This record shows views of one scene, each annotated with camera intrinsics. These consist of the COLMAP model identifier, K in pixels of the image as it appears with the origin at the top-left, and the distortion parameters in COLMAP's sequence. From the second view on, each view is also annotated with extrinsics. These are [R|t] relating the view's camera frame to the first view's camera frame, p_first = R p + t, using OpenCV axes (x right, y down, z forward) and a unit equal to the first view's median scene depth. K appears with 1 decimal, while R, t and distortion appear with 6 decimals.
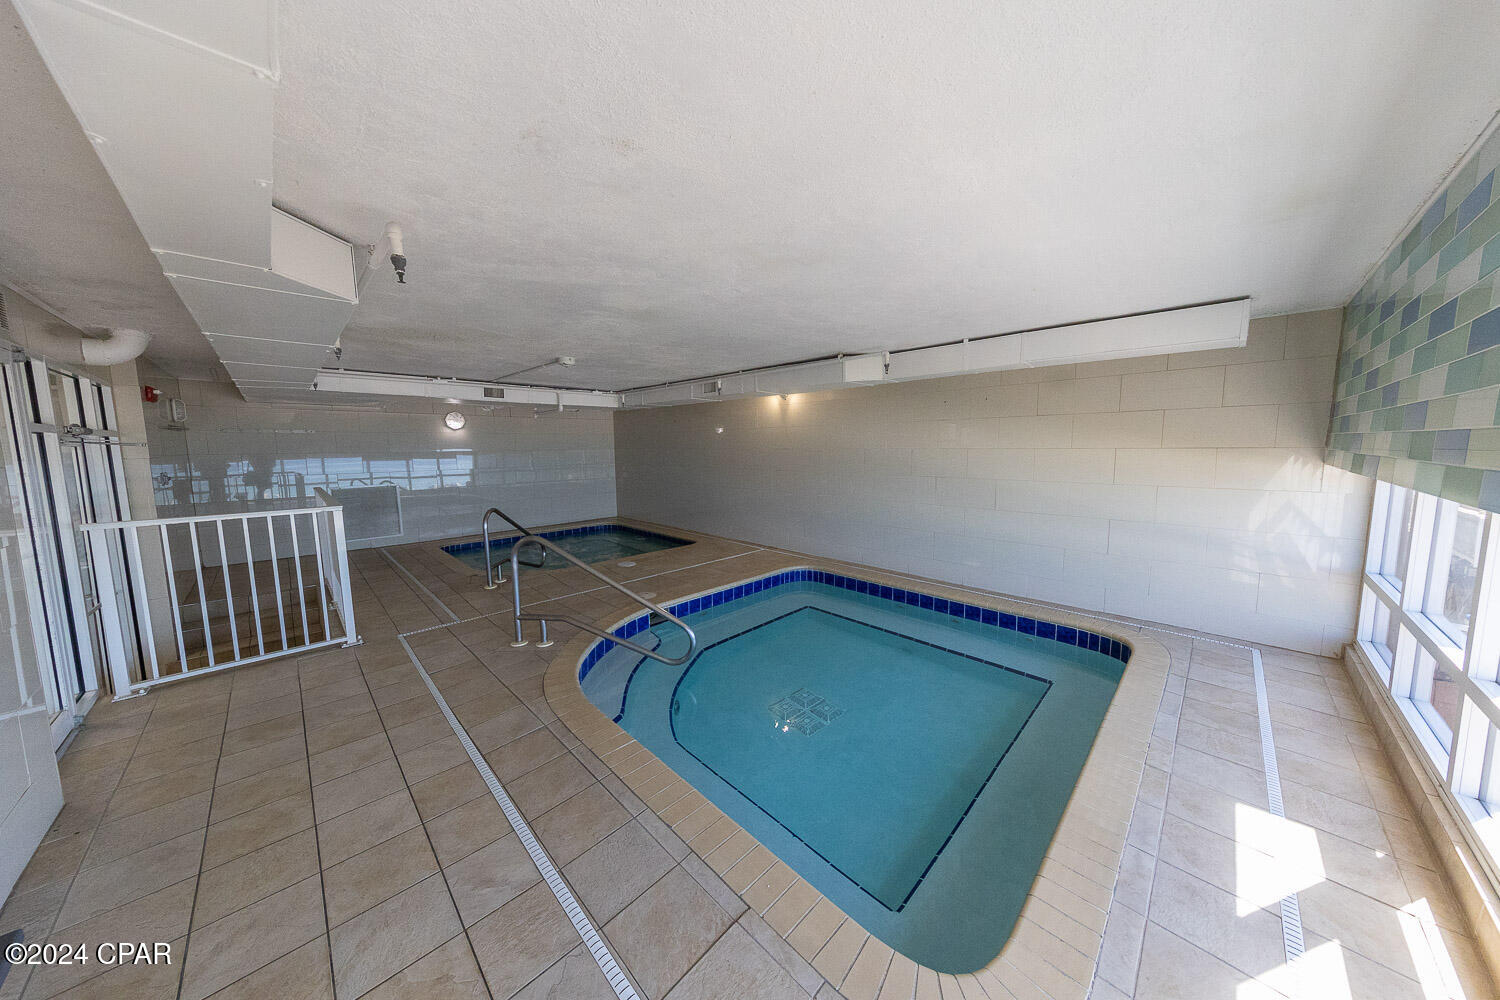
lens RADIAL K [[470.8, 0, 750.0], [0, 470.8, 500.0], [0, 0, 1]] dist [0.014938, -0.000033]
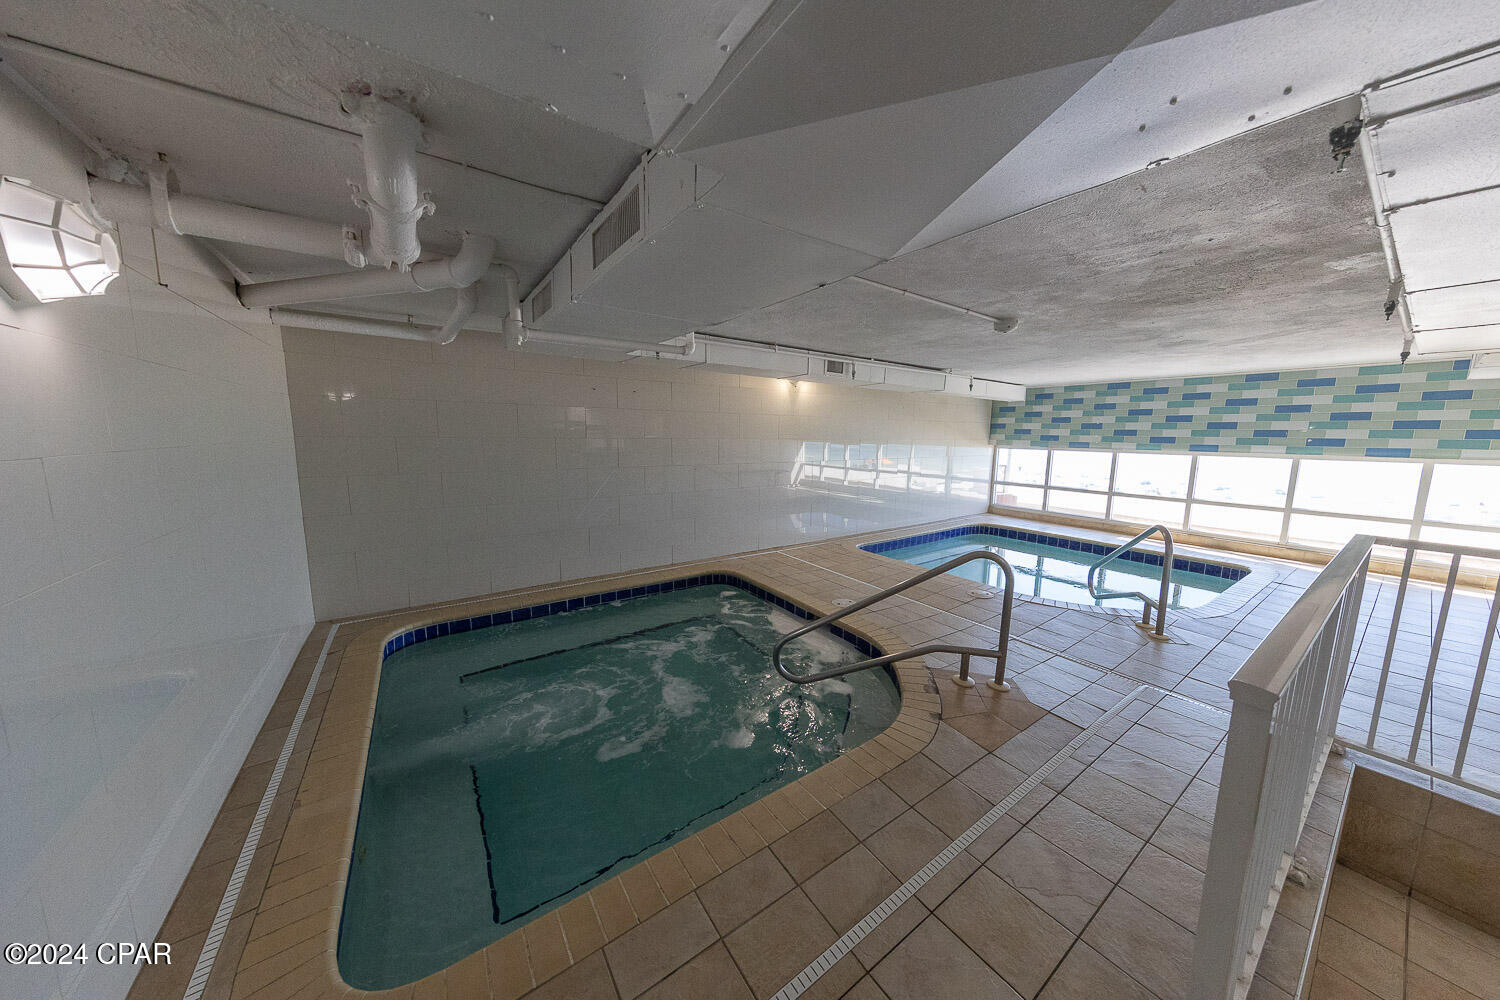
lens RADIAL K [[470.8, 0, 750.0], [0, 470.8, 500.0], [0, 0, 1]] dist [0.014938, -0.000033]
pose [[0.166731, -0.122214, 0.978399, -0.852986], [0.095571, 0.989620, 0.107329, -0.099723], [-0.981360, 0.075611, 0.176680, 0.929358]]
